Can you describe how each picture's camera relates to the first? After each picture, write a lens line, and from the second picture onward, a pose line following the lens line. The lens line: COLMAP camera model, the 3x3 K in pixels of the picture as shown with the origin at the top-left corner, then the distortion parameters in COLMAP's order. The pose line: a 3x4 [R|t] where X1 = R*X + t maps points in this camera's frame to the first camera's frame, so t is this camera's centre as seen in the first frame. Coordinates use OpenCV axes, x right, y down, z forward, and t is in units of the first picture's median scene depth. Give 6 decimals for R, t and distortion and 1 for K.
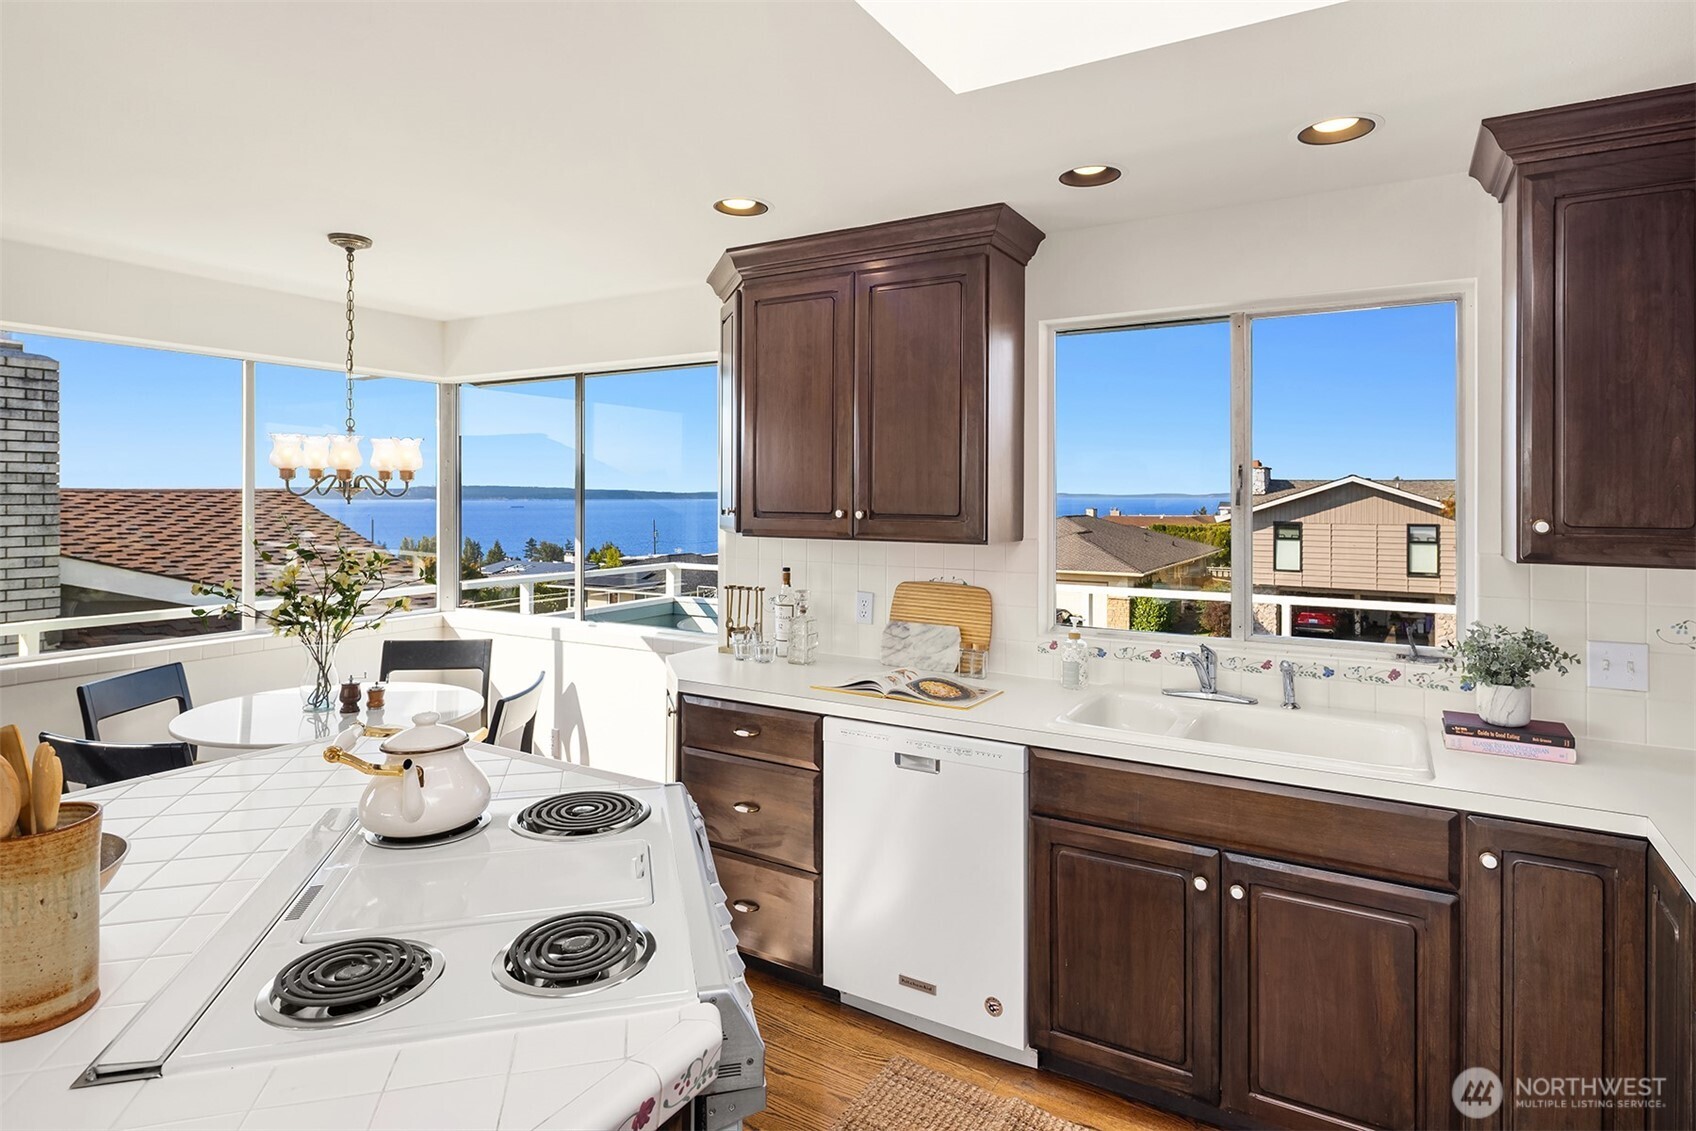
lens RADIAL K [[903.6, 0, 852.0], [0, 903.6, 496.7], [0, 0, 1]] dist [0.002958, 0.000137]
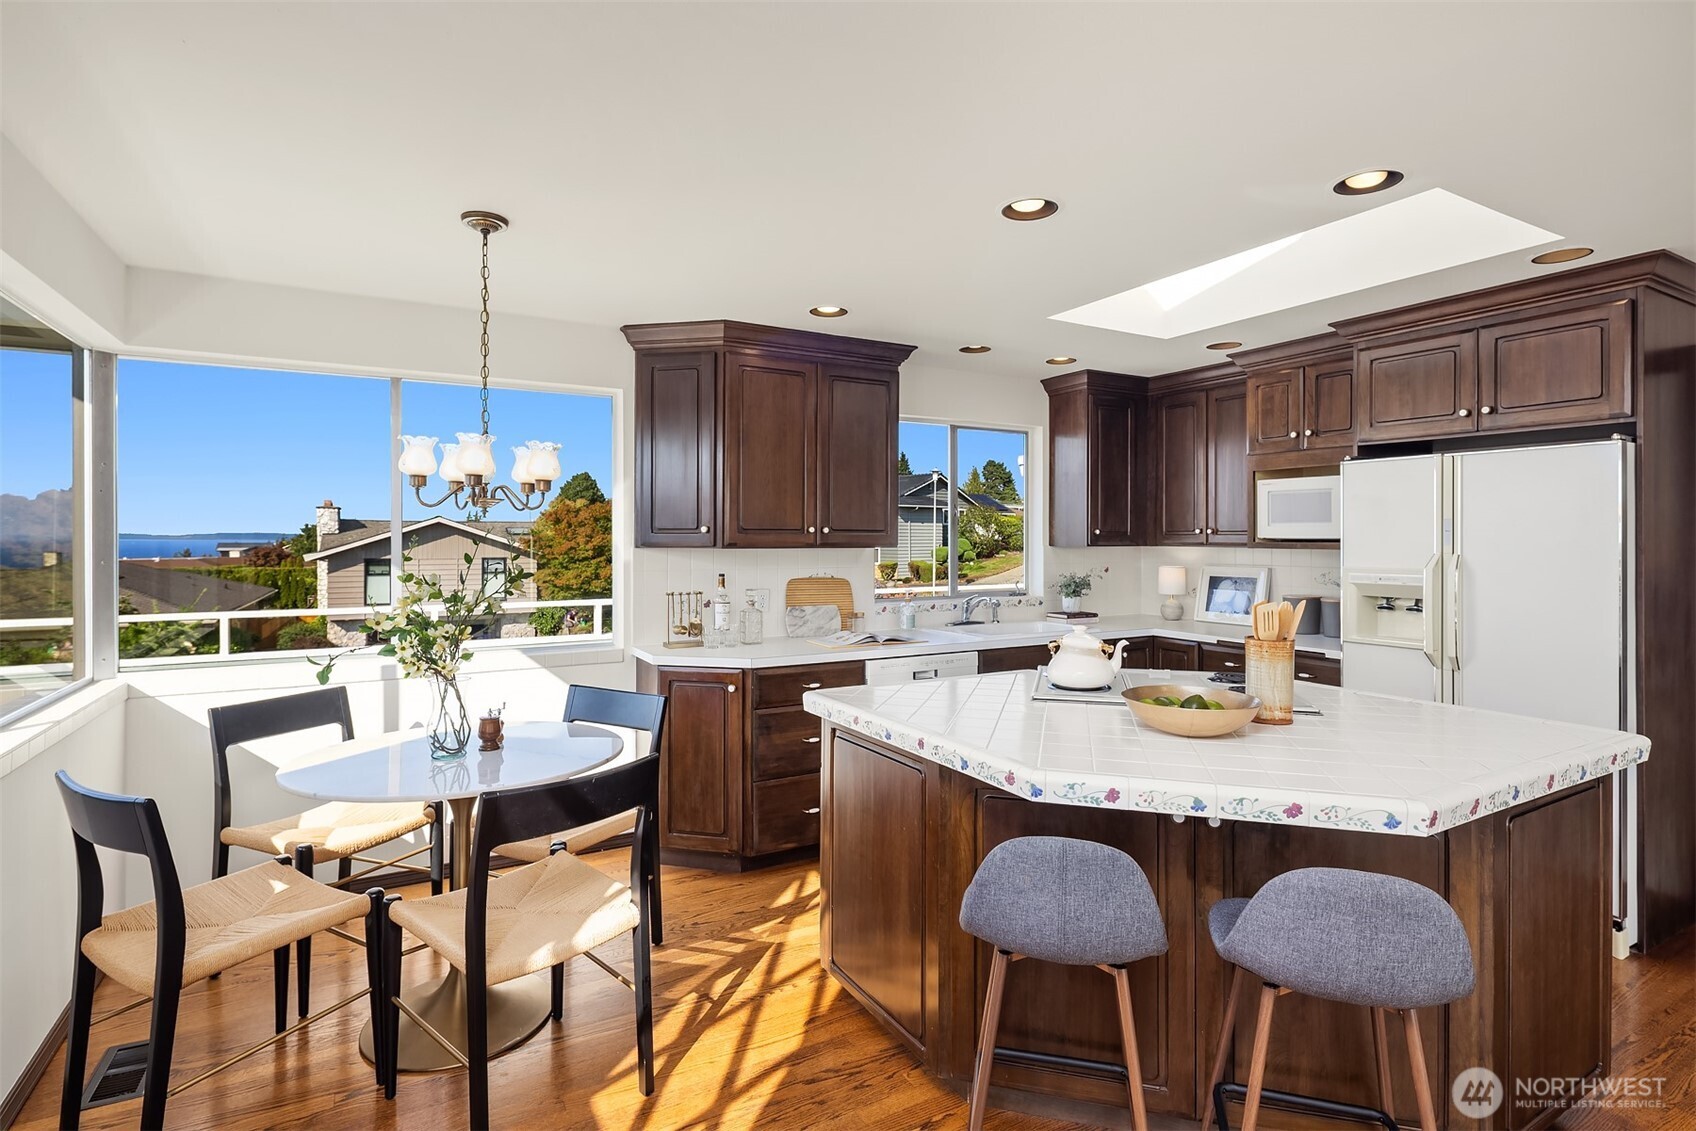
lens RADIAL K [[831.2, 0, 844.3], [0, 831.2, 549.2], [0, 0, 1]] dist [0.002326, -0.000007]
pose [[0.507414, -0.015160, 0.861569, -1.050720], [0.002927, 0.999870, 0.015870, 0.027110], [-0.861697, -0.005530, 0.507392, 0.268748]]
